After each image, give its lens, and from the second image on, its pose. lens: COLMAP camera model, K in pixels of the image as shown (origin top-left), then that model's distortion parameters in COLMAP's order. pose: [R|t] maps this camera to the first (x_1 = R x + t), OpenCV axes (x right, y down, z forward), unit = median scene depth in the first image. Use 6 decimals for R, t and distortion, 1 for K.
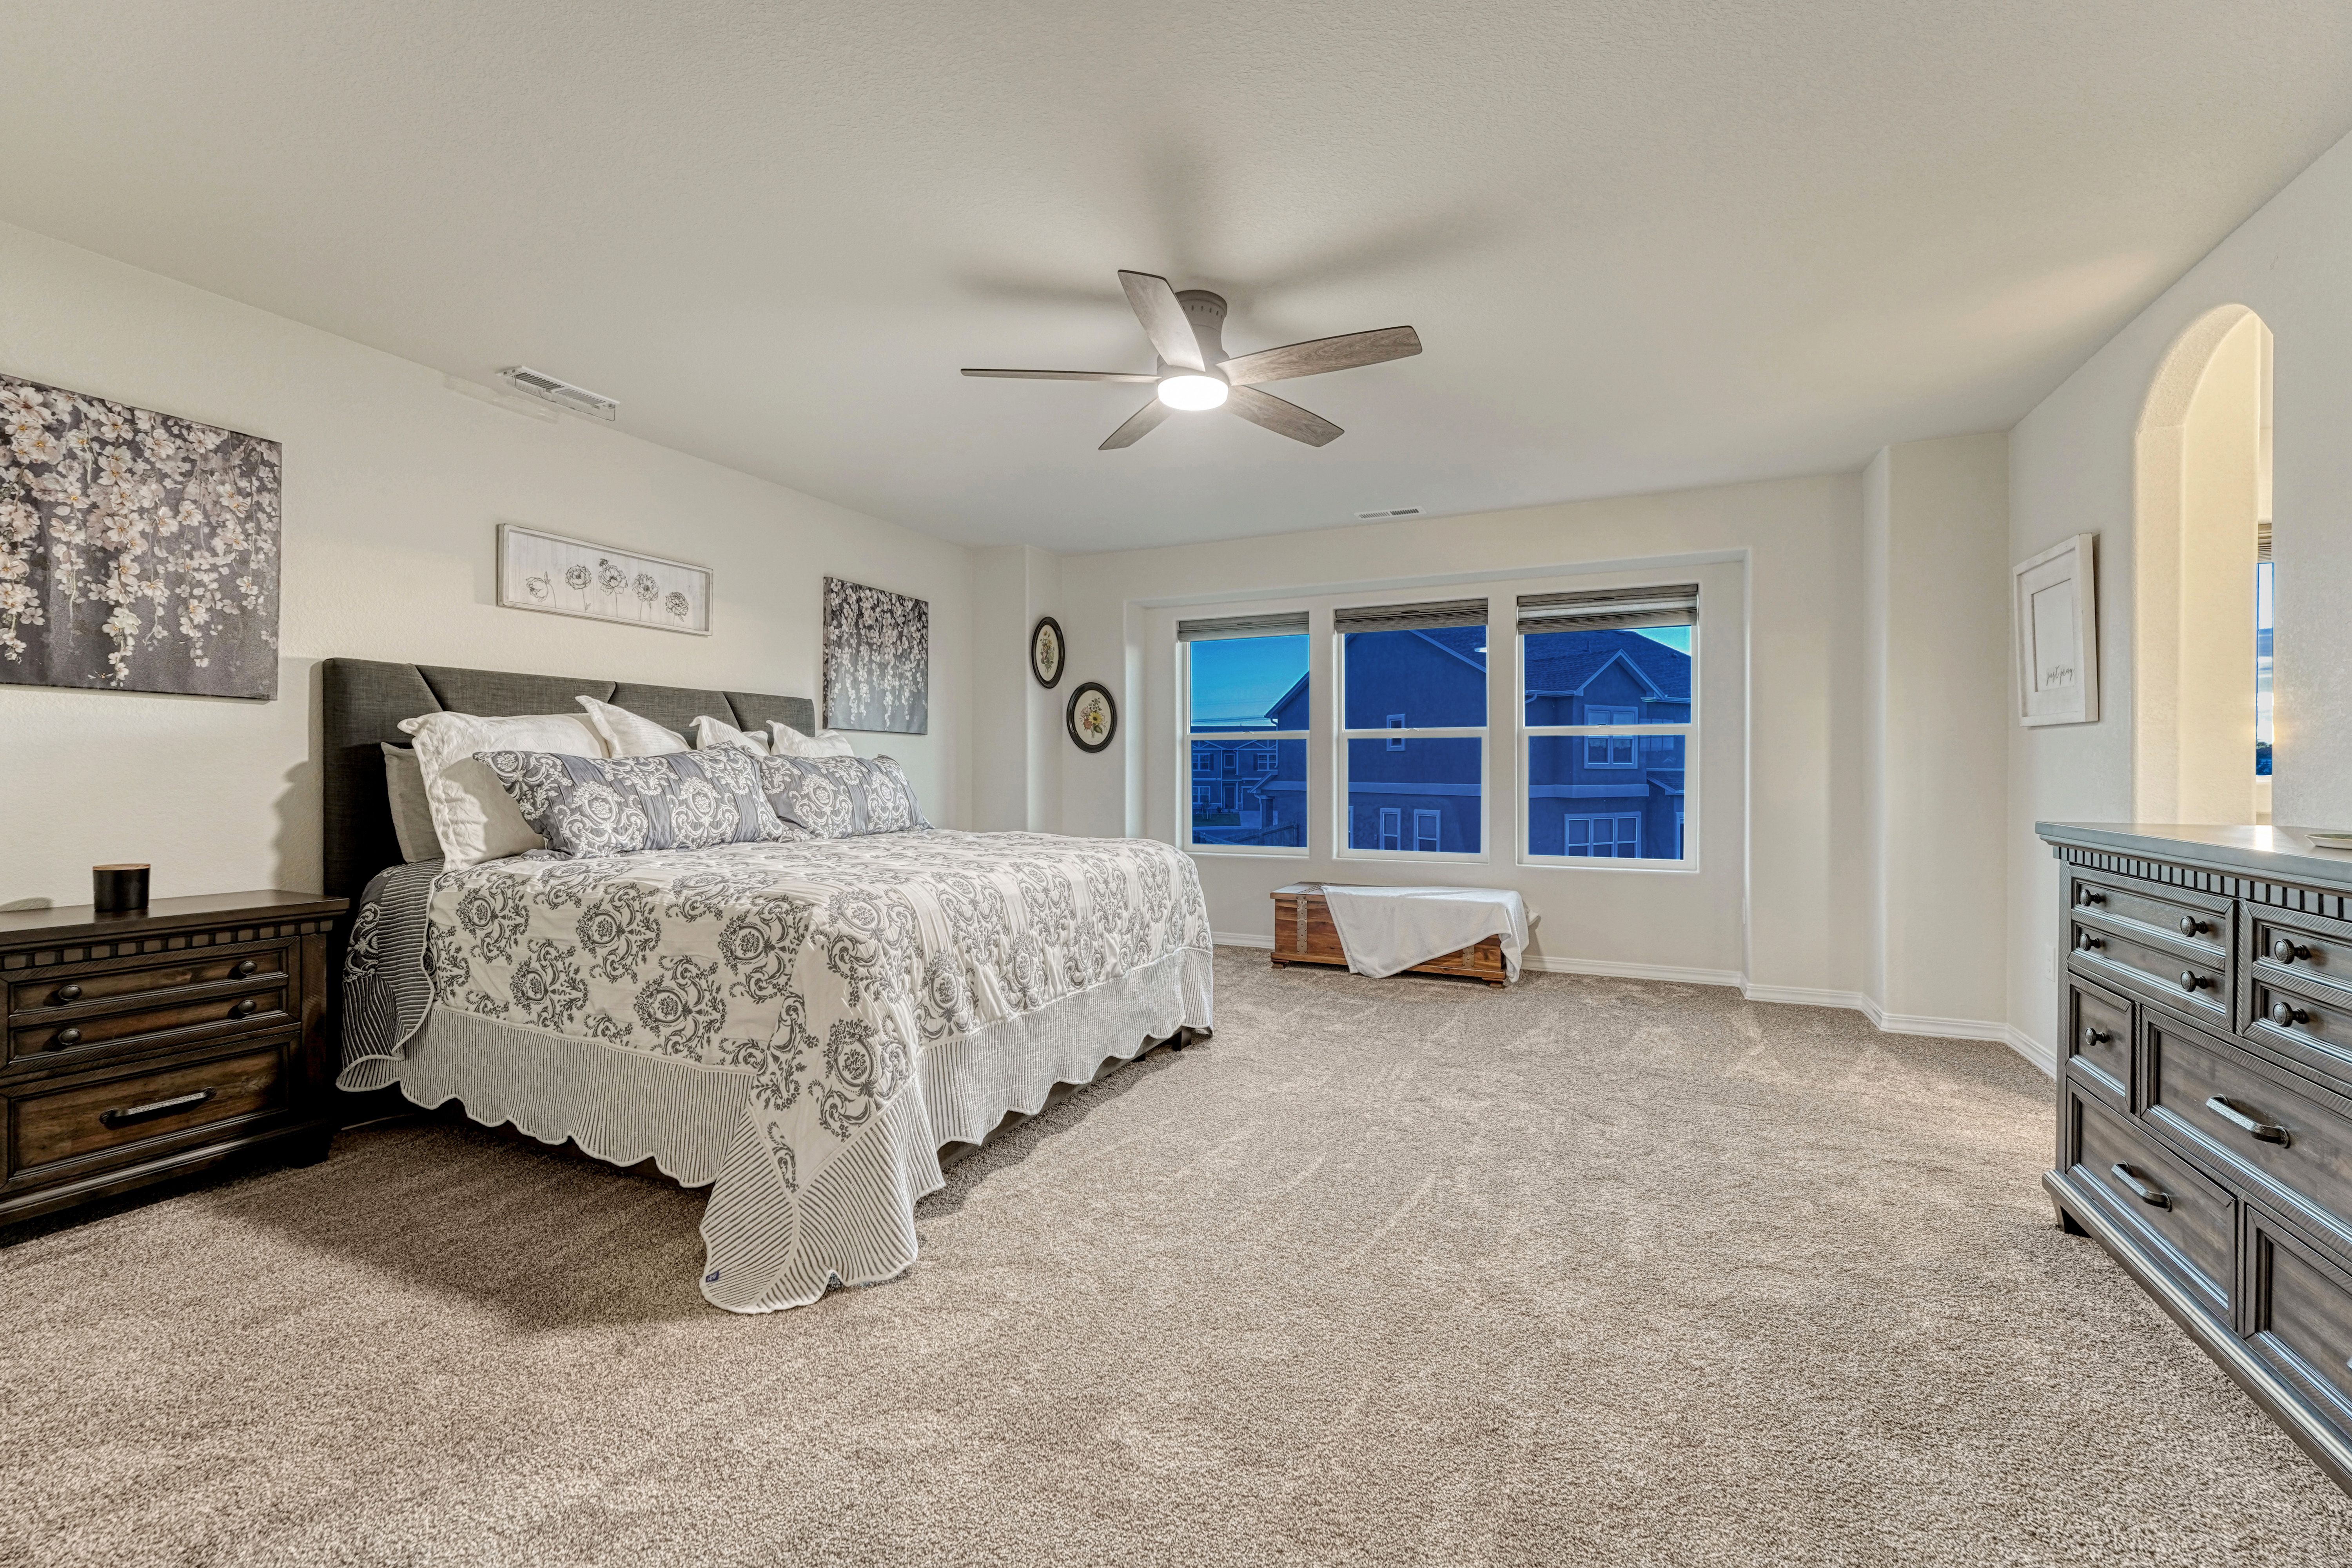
lens RADIAL K [[974.8, 0, 1165.6], [0, 974.8, 776.6], [0, 0, 1]] dist [-0.001501, -0.000052]
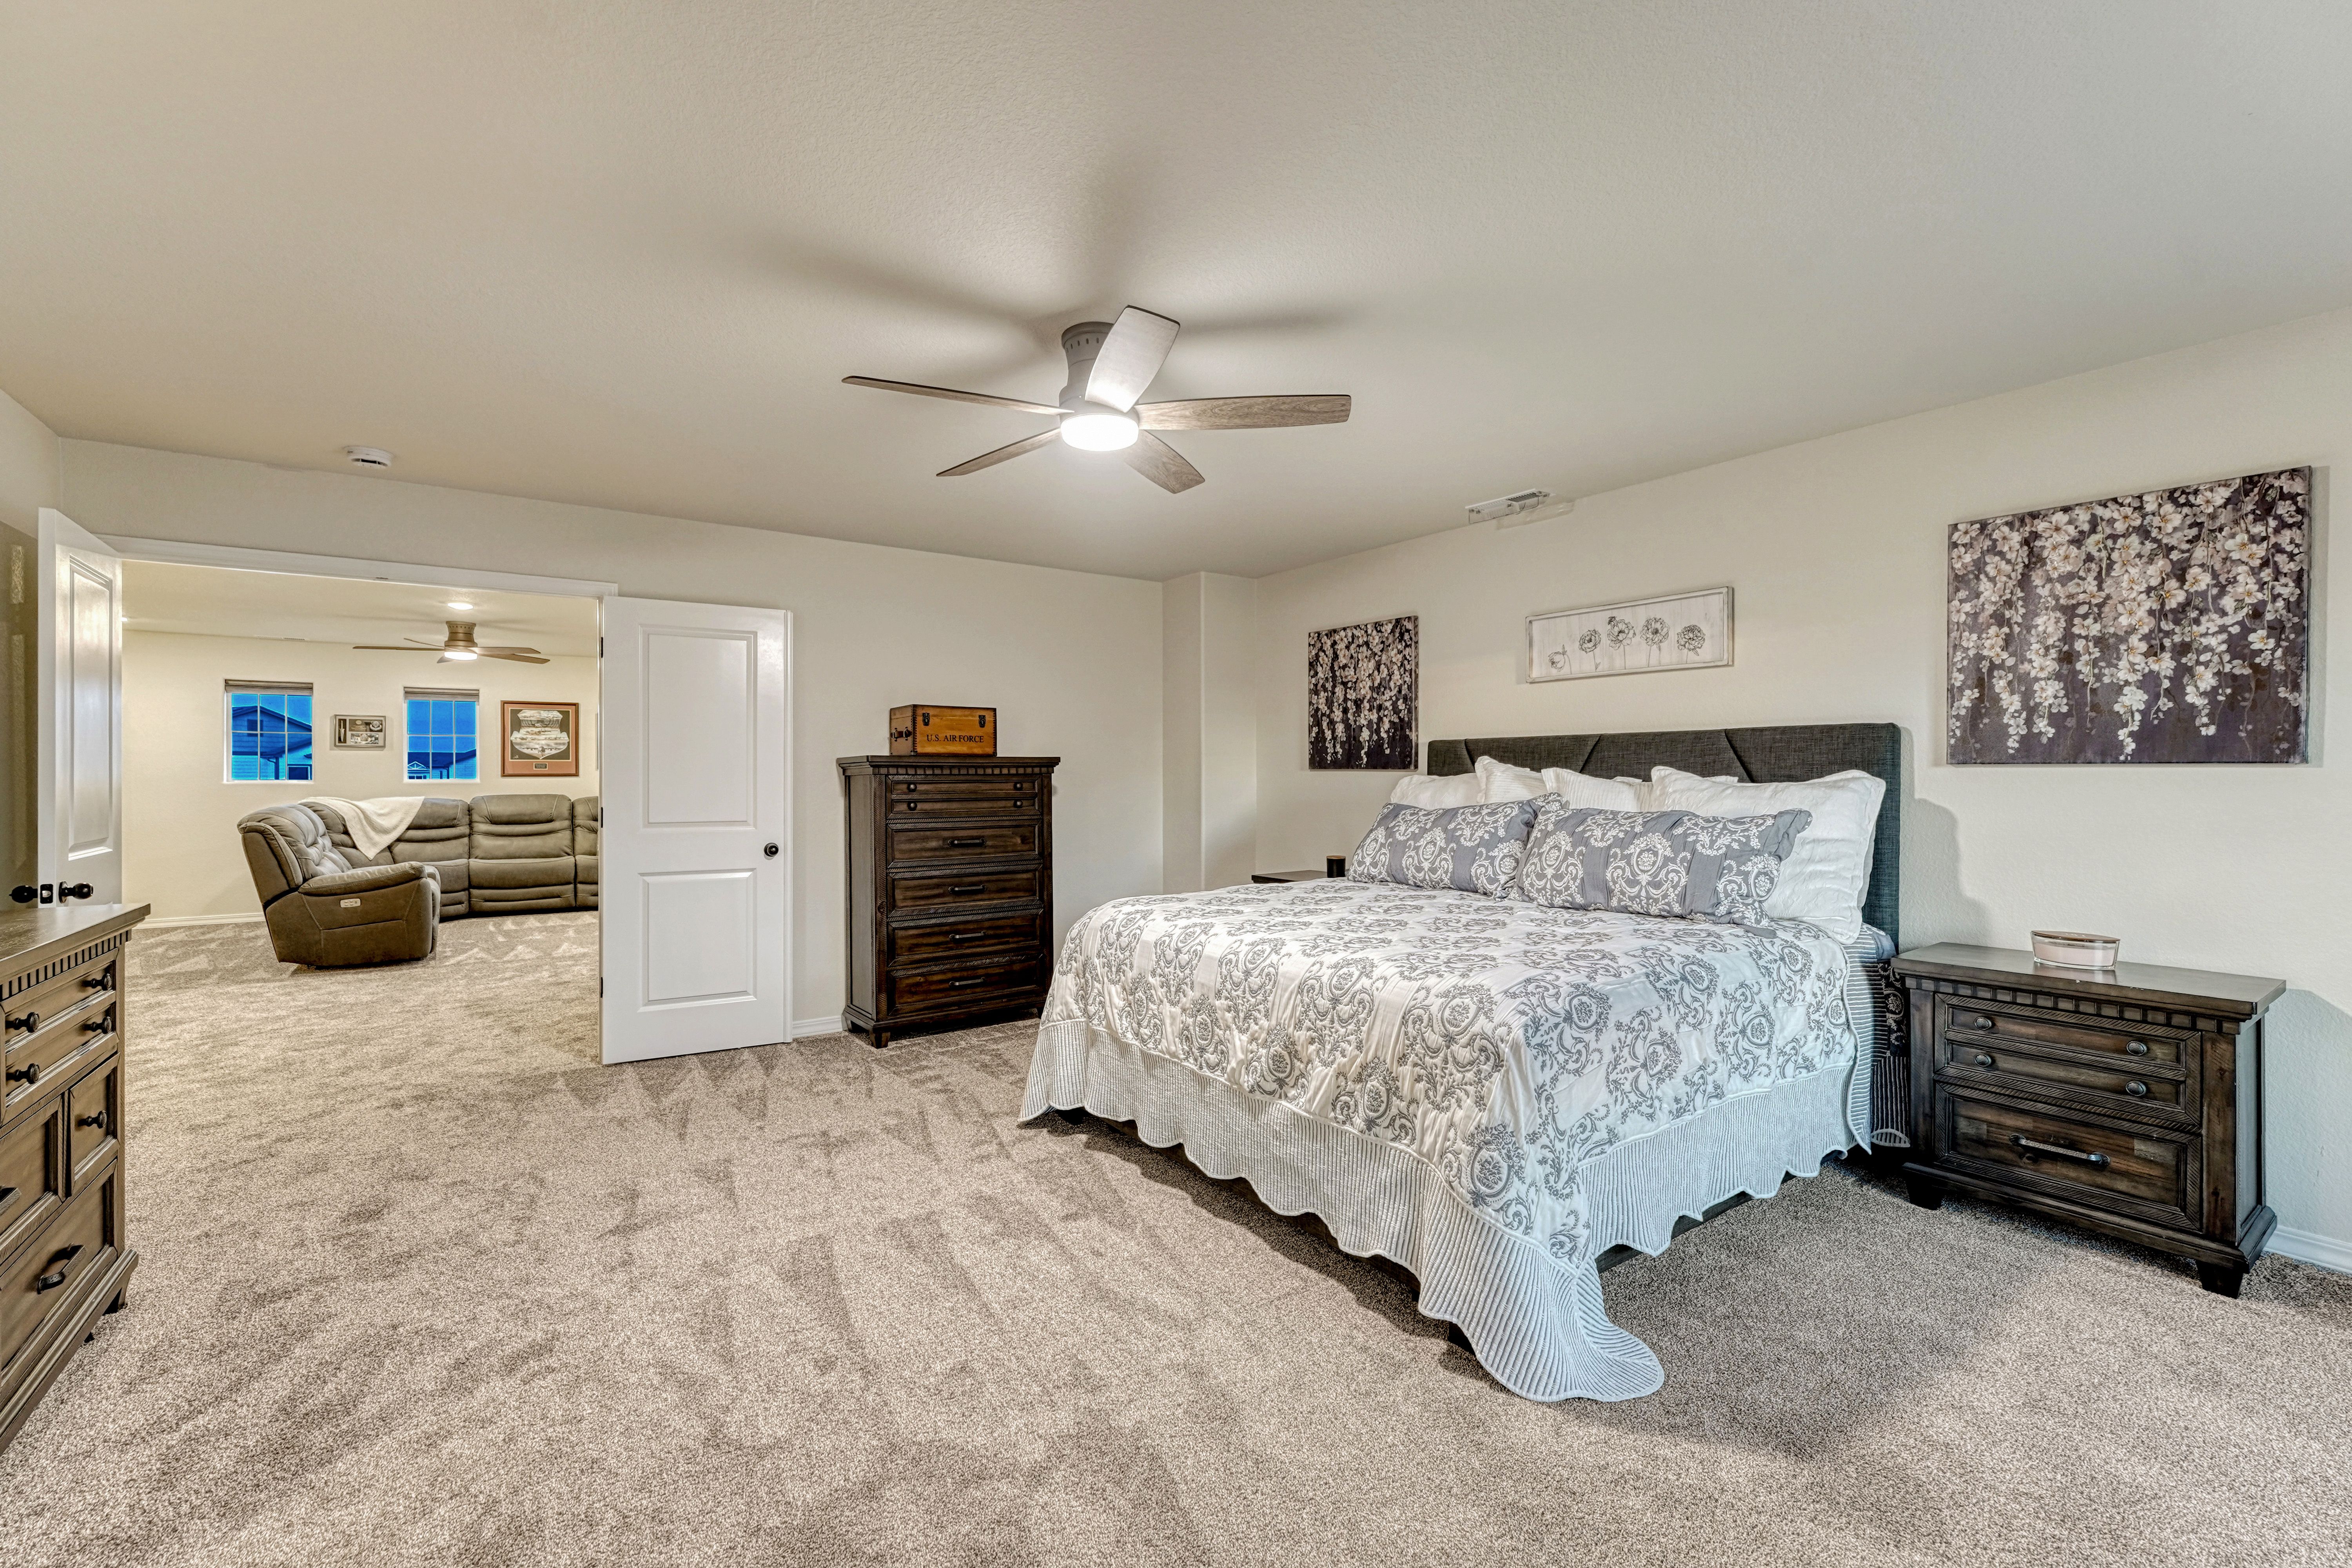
lens RADIAL K [[998.2, 0, 1164.7], [0, 998.2, 775.1], [0, 0, 1]] dist [-0.004248, -0.000228]
pose [[-0.496844, 0.000956, -0.867839, 0.754401], [-0.002090, 0.999995, 0.002299, -0.068399], [0.867837, 0.002956, -0.496840, 1.413046]]
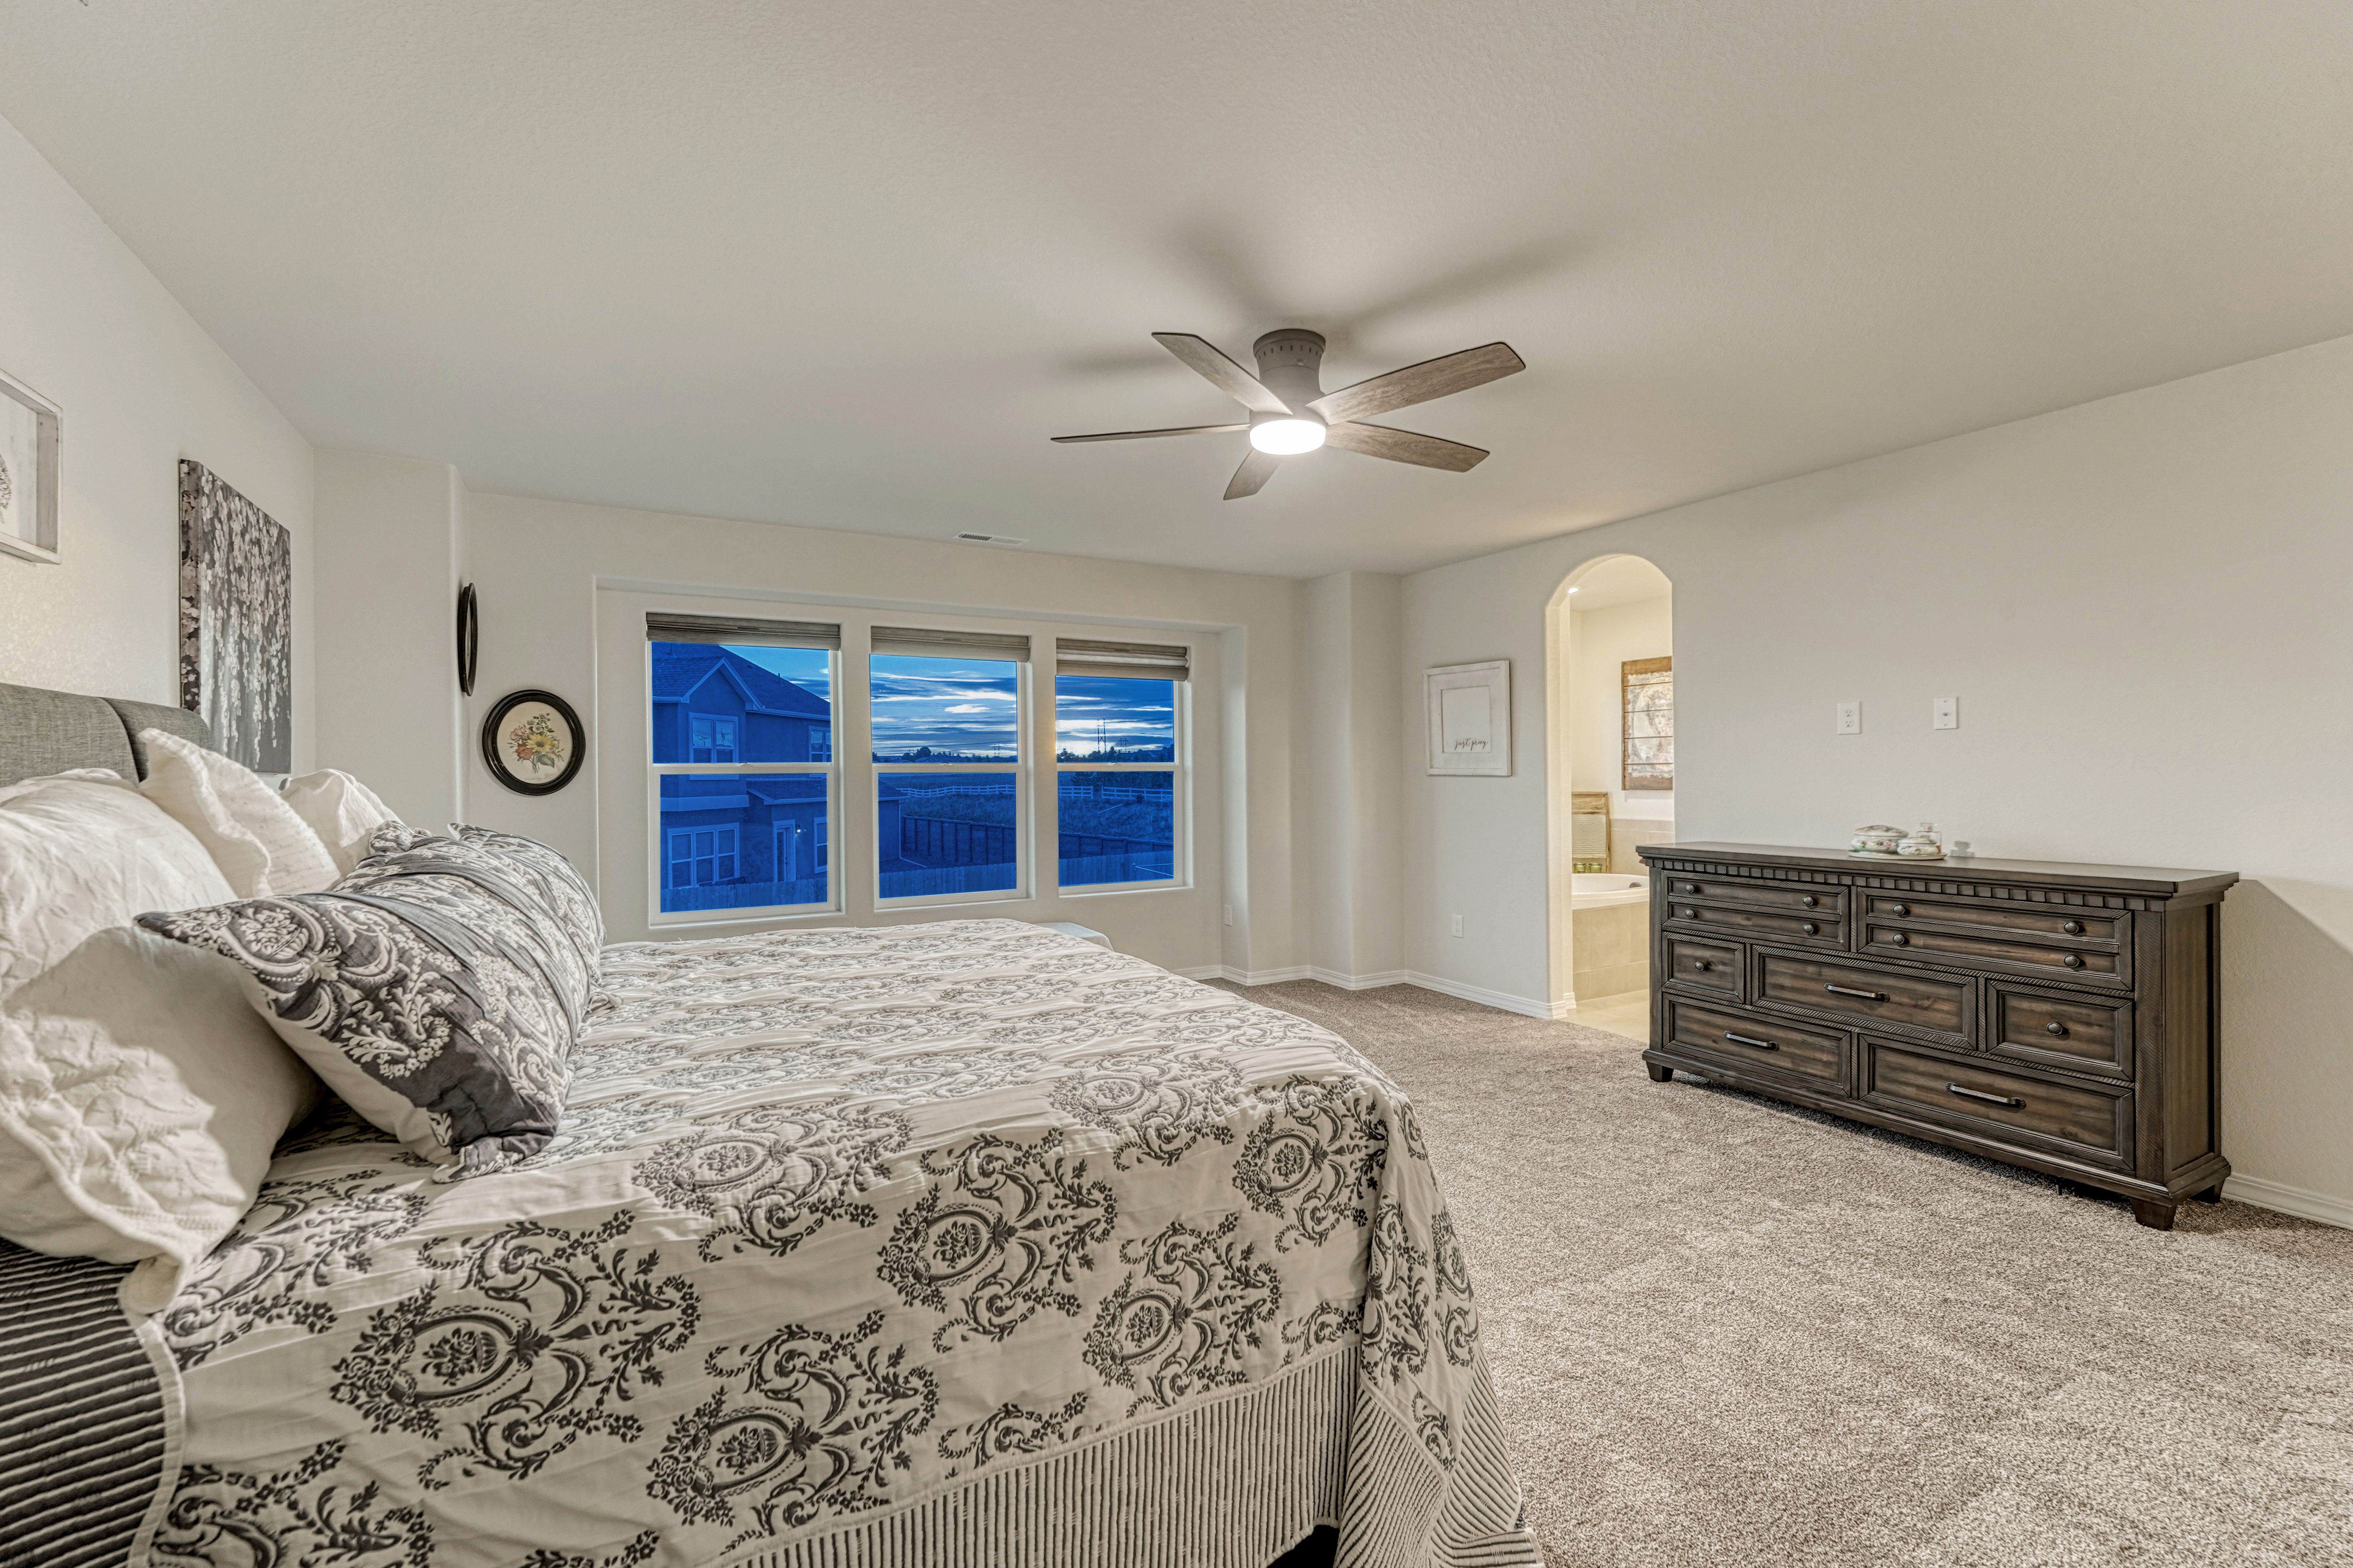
lens RADIAL K [[998.5, 0, 1165.2], [0, 998.5, 775.1], [0, 0, 1]] dist [-0.004248, -0.000228]
pose [[0.577861, -0.007910, 0.816097, -0.761584], [0.012132, 0.999926, 0.001101, -0.067297], [-0.816045, 0.009265, 0.577914, 0.505815]]
